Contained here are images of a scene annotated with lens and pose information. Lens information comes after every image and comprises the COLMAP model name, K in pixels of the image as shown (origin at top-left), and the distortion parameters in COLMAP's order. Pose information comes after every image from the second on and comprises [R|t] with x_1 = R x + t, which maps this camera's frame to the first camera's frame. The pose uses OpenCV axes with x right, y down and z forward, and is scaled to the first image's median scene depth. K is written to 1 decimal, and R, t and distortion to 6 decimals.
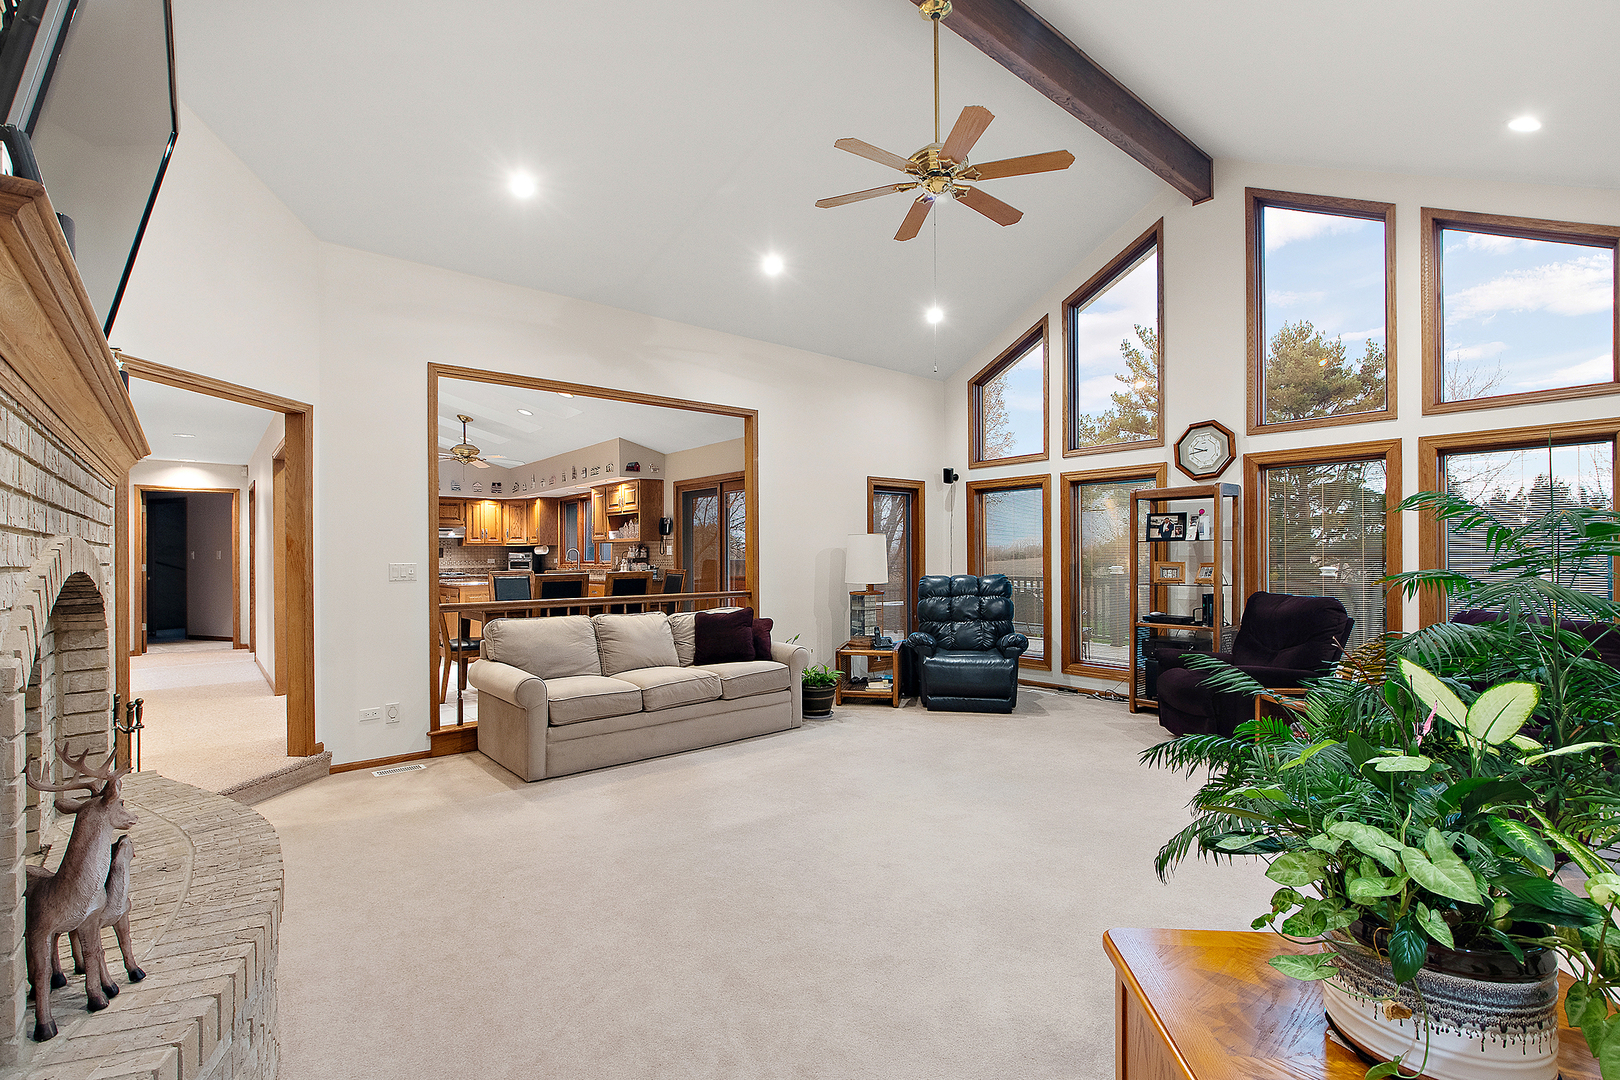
lens RADIAL K [[737.1, 0, 816.4], [0, 737.1, 553.8], [0, 0, 1]] dist [0.013085, -0.000269]
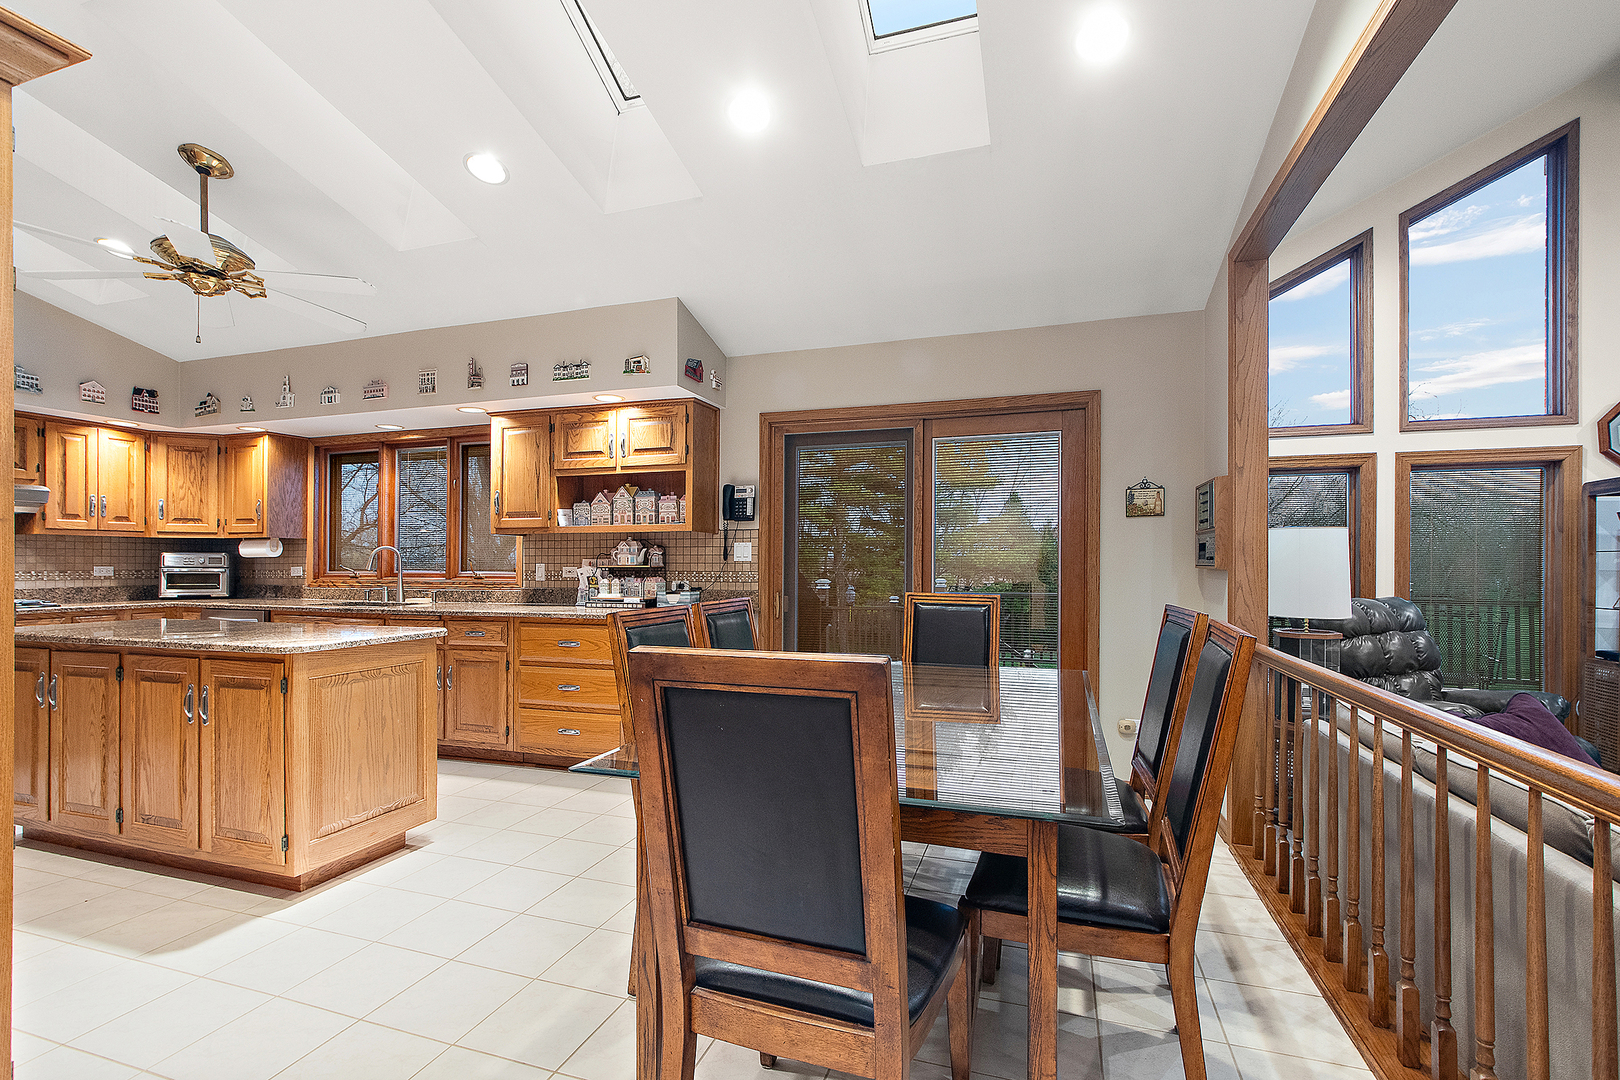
lens RADIAL K [[721.3, 0, 813.8], [0, 721.3, 560.8], [0, 0, 1]] dist [-0.003552, -0.000624]
pose [[0.850375, 0.009981, 0.526083, -0.329497], [-0.008119, 0.999950, -0.005848, 0.002833], [-0.526115, 0.000702, 0.850413, 0.453025]]
